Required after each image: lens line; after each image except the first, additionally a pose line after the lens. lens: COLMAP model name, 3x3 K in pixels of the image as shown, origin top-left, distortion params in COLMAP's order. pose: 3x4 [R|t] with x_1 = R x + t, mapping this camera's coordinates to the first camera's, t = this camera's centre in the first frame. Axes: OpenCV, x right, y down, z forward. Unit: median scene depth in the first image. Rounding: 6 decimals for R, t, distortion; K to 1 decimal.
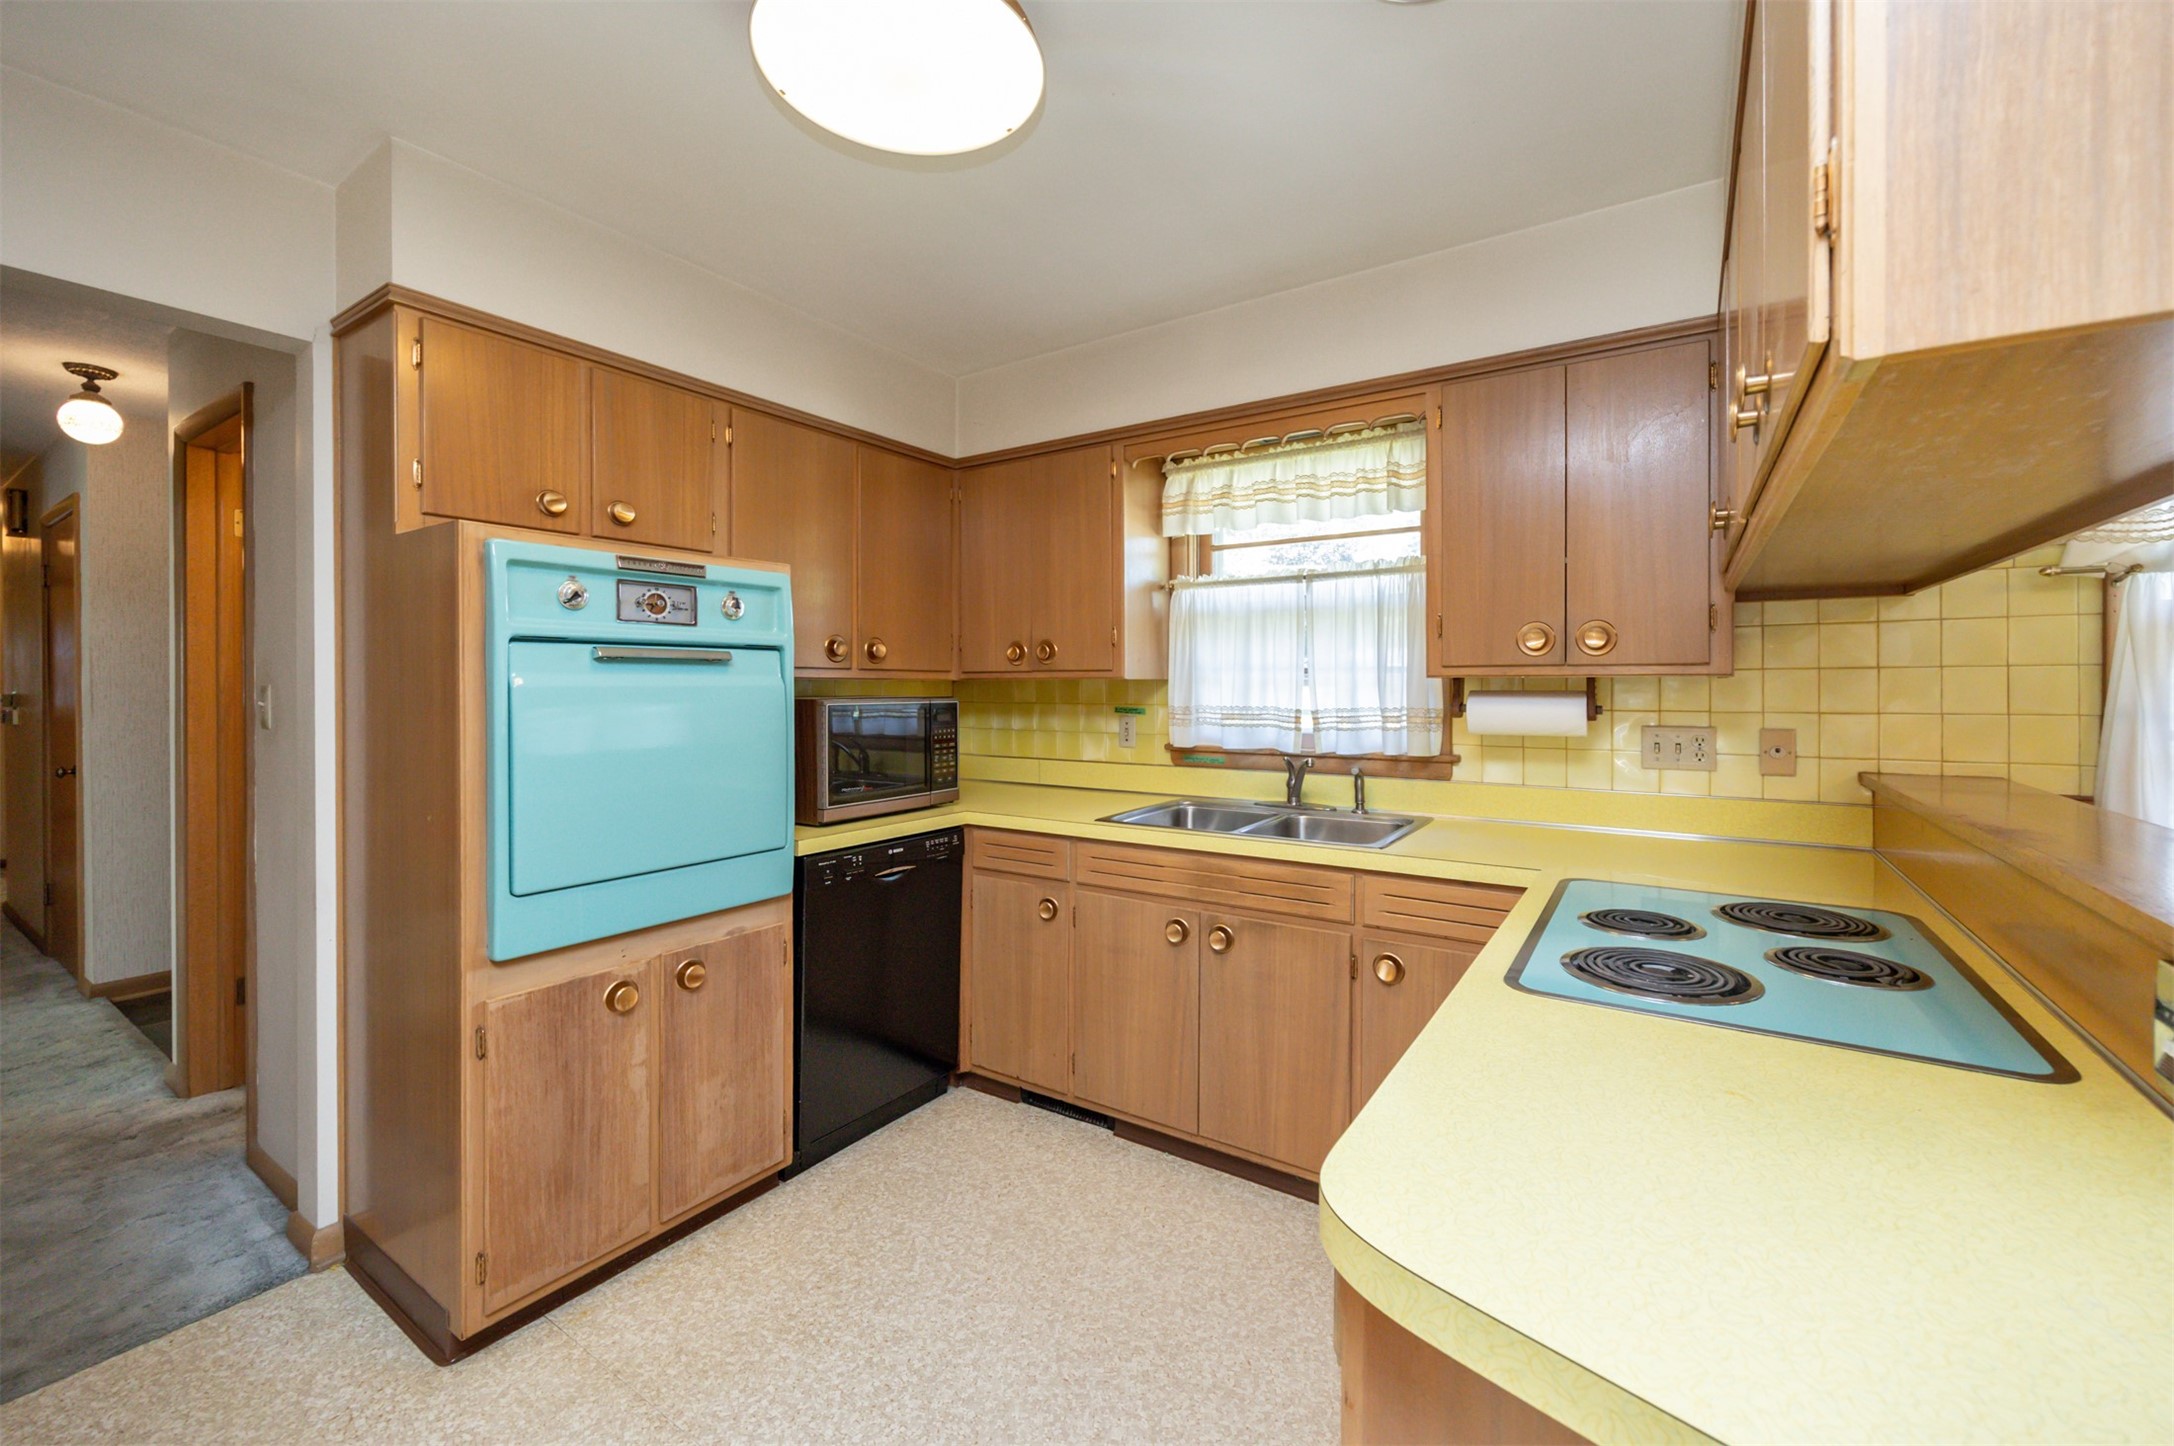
lens RADIAL K [[879.6, 0, 1086.6], [0, 879.6, 689.2], [0, 0, 1]] dist [0.000130, -0.000119]
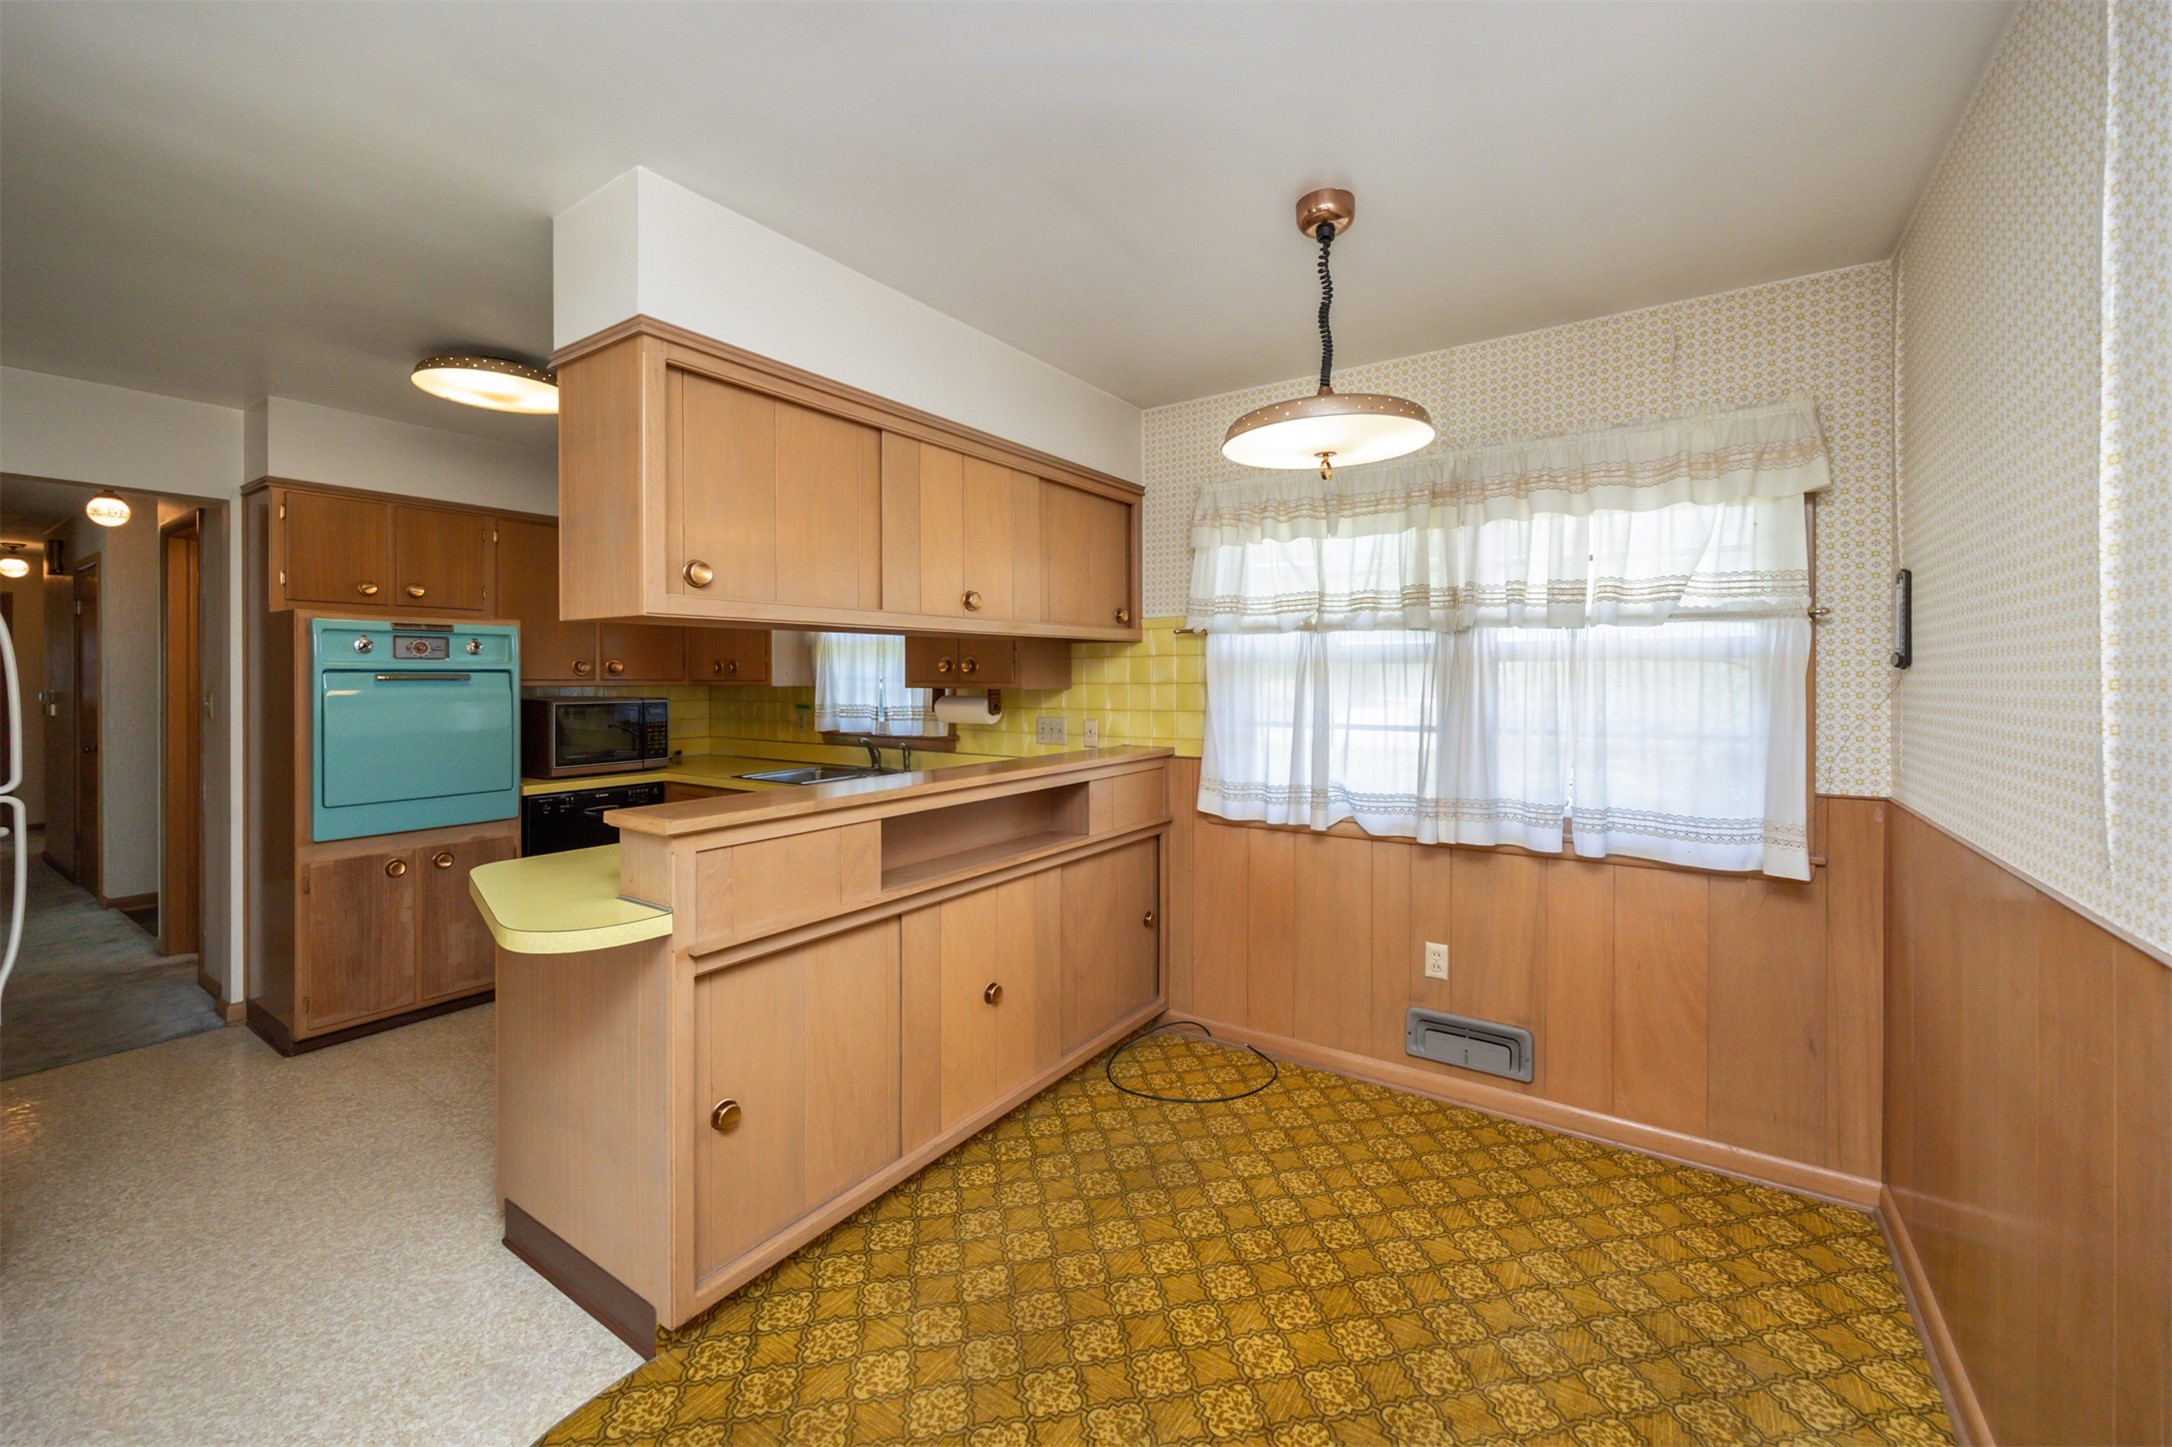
lens RADIAL K [[877.5, 0, 1083.2], [0, 877.5, 675.4], [0, 0, 1]] dist [-0.002188, -0.000184]
pose [[0.999941, 0.001029, -0.010795, 0.806908], [-0.001084, 0.999986, -0.005142, -0.032174], [0.010790, 0.005153, 0.999929, -0.698247]]
